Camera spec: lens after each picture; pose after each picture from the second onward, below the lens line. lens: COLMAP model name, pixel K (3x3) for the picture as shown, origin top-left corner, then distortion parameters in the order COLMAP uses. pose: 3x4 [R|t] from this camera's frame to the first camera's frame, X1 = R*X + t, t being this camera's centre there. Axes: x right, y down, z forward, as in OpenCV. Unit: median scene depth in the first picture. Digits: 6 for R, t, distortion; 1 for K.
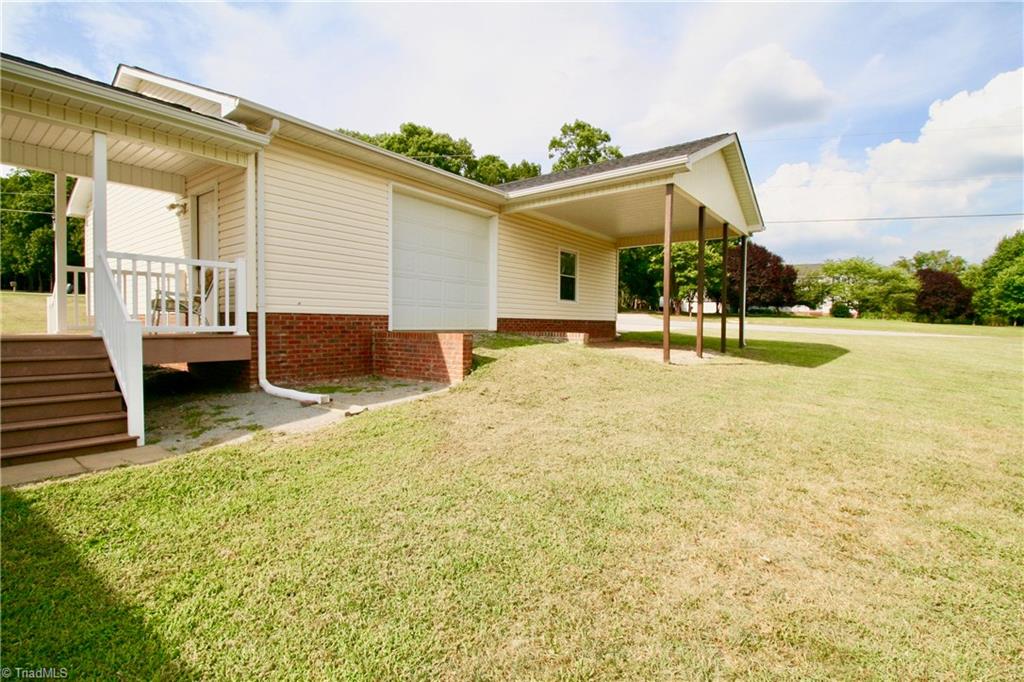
lens RADIAL K [[477.8, 0, 512.0], [0, 477.8, 341.0], [0, 0, 1]] dist [-0.001522, -0.000813]
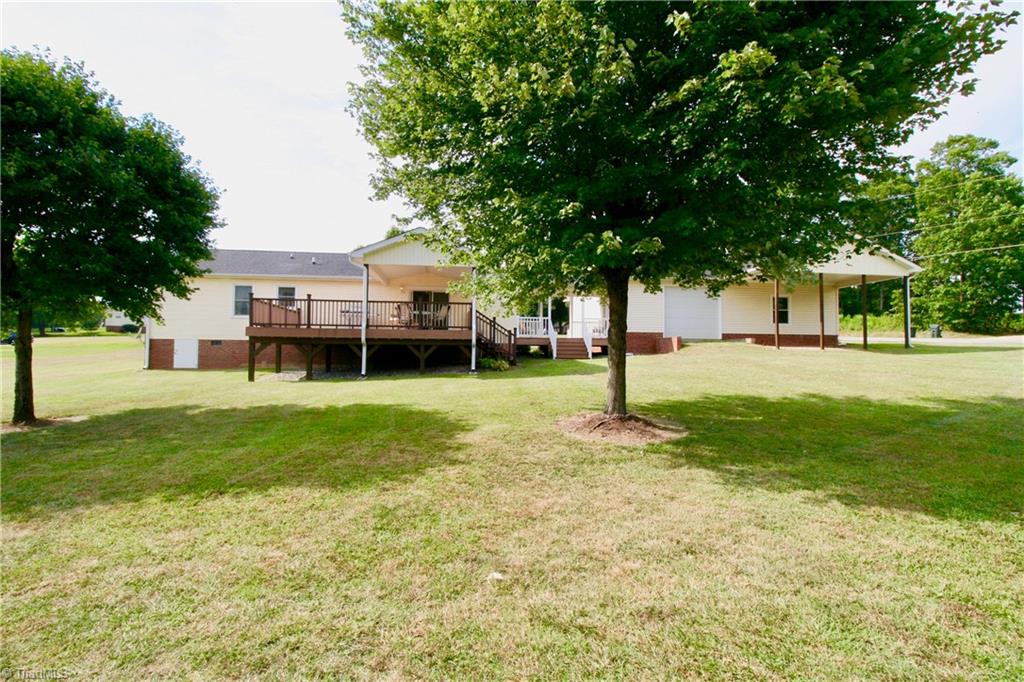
lens RADIAL K [[477.8, 0, 512.0], [0, 477.8, 341.0], [0, 0, 1]] dist [-0.001522, -0.000813]
pose [[0.703226, -0.031211, -0.710281, 0.829820], [-0.026266, 0.997213, -0.069824, 0.160201], [0.710481, 0.067759, 0.700447, -1.176121]]
